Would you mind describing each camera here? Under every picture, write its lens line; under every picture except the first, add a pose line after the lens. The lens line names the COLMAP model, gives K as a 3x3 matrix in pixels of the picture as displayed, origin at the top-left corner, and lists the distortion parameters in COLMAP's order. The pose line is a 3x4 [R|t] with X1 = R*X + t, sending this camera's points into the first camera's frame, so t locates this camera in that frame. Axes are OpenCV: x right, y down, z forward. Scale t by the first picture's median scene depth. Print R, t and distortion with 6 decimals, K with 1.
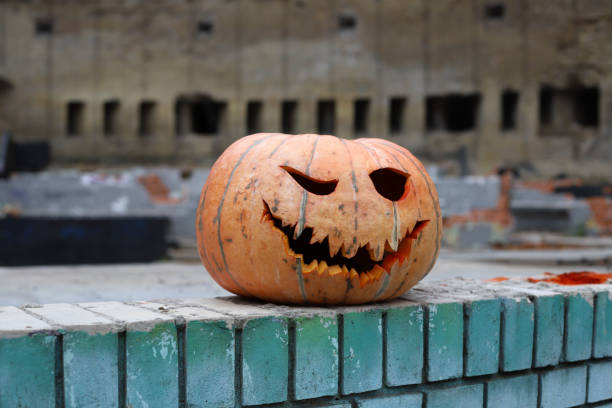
lens RADIAL K [[940.7, 0, 307.0], [0, 940.7, 204.5], [0, 0, 1]] dist [-0.099657, 0.000000]
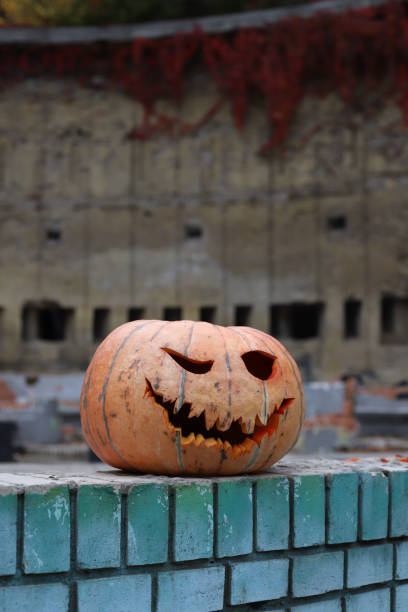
lens RADIAL K [[940.7, 0, 203.2], [0, 940.7, 305.9], [0, 0, 1]] dist [-0.099657, 0.000000]
pose [[0.998389, 0.008798, 0.056056, -0.037644], [-0.002328, 0.993425, -0.114459, 0.033160], [-0.056694, 0.114144, 0.991845, -0.098332]]
